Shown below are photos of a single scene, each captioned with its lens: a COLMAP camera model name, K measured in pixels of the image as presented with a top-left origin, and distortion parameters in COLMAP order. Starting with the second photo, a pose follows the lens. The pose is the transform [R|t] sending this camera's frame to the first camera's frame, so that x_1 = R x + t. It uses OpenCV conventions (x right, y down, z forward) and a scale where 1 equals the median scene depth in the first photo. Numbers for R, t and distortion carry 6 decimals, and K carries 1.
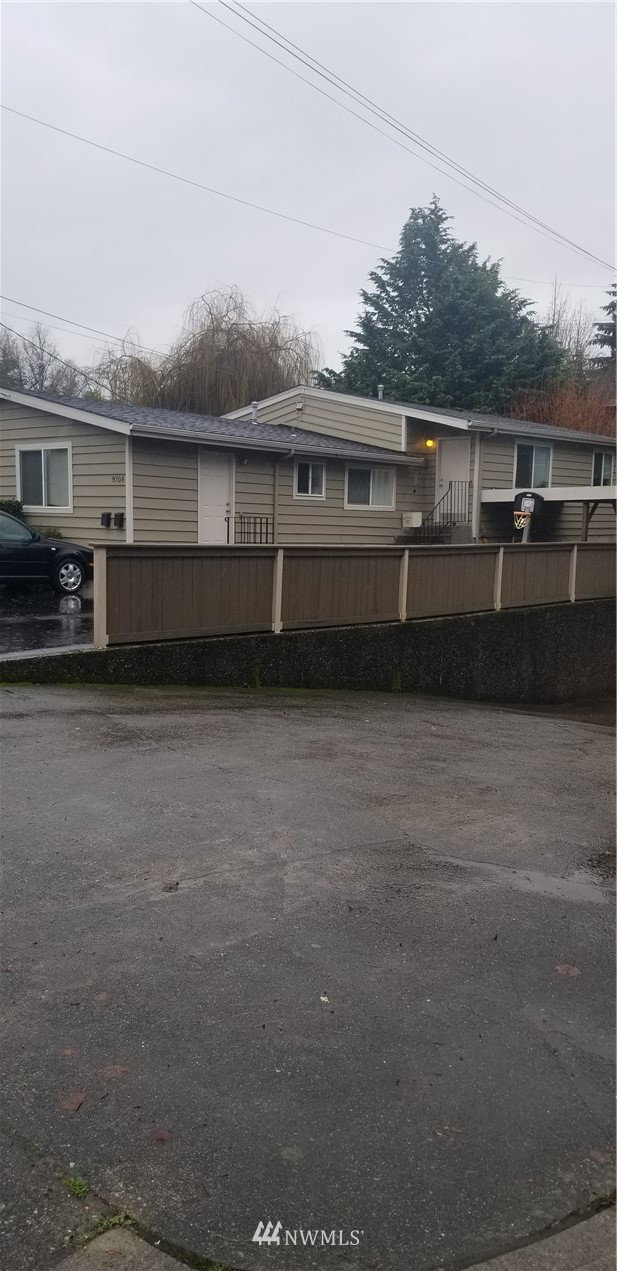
lens RADIAL K [[999.1, 0, 308.5], [0, 999.1, 635.5], [0, 0, 1]] dist [0.066303, -0.005502]
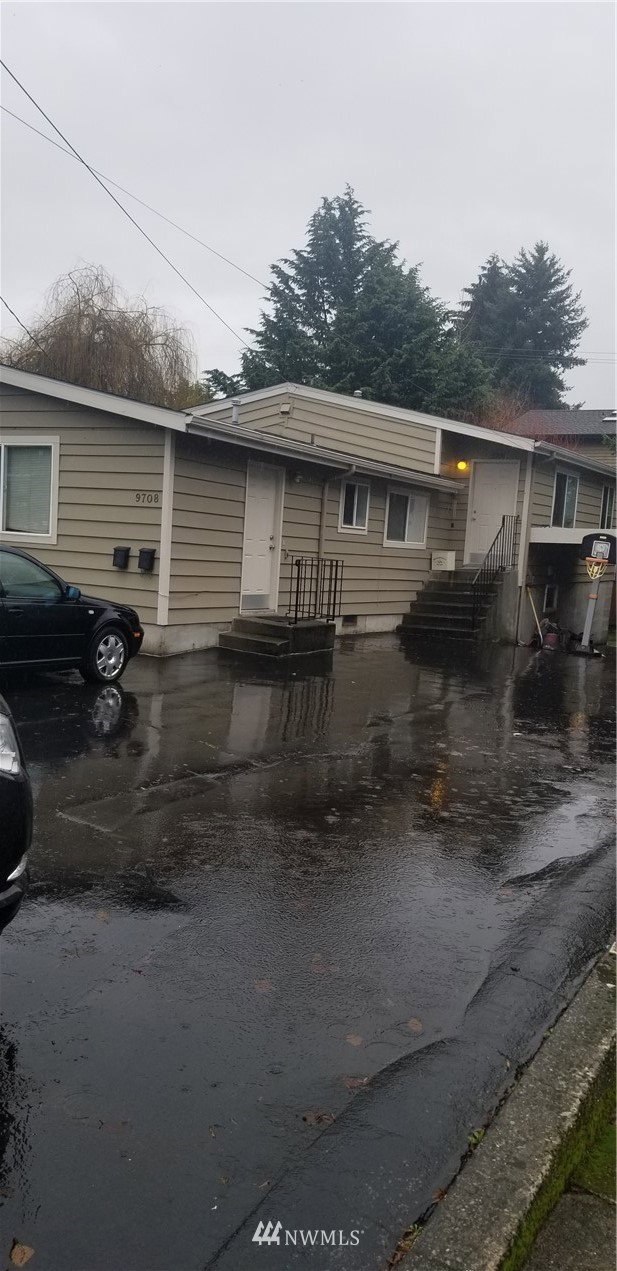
lens RADIAL K [[999.1, 0, 308.5], [0, 999.1, 635.5], [0, 0, 1]] dist [0.066303, -0.005502]
pose [[0.976063, 0.018861, 0.216669, -0.173232], [-0.015798, 0.999749, -0.015860, -0.043486], [-0.216914, 0.012057, 0.976116, 0.258374]]
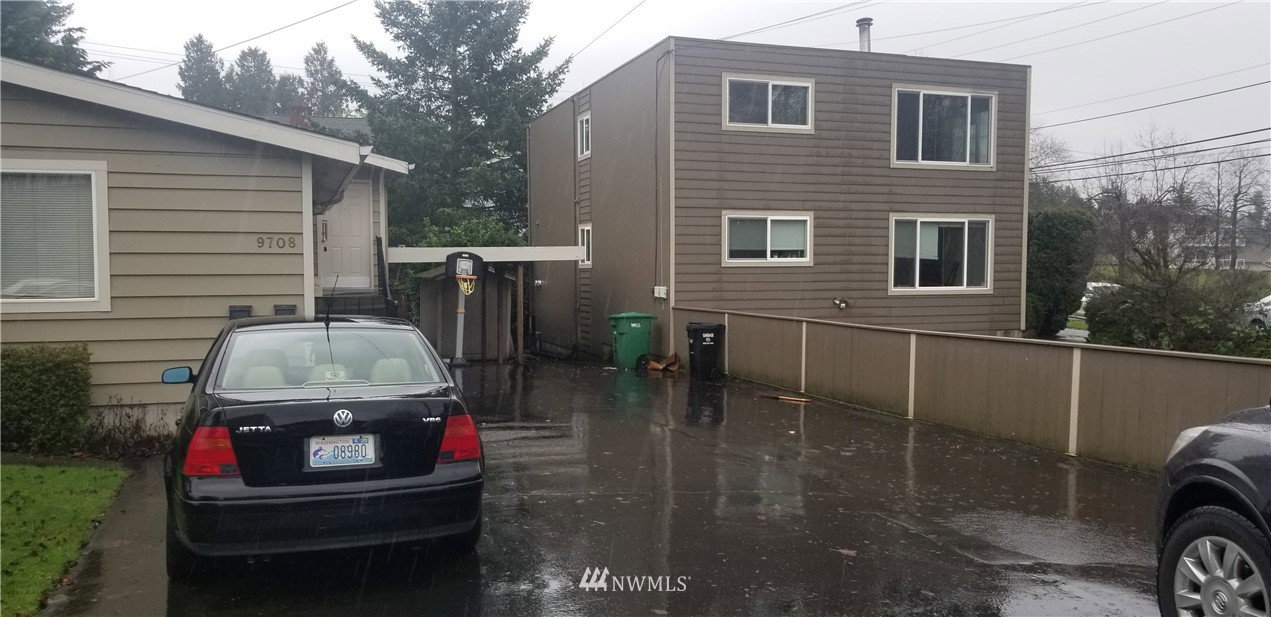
lens RADIAL K [[999.1, 0, 635.5], [0, 999.1, 308.5], [0, 0, 1]] dist [0.066303, -0.005502]
pose [[0.491631, -0.057163, 0.868925, -0.427222], [0.112678, 0.993630, 0.001615, -0.076868], [-0.863483, 0.097115, 0.494941, 0.441515]]
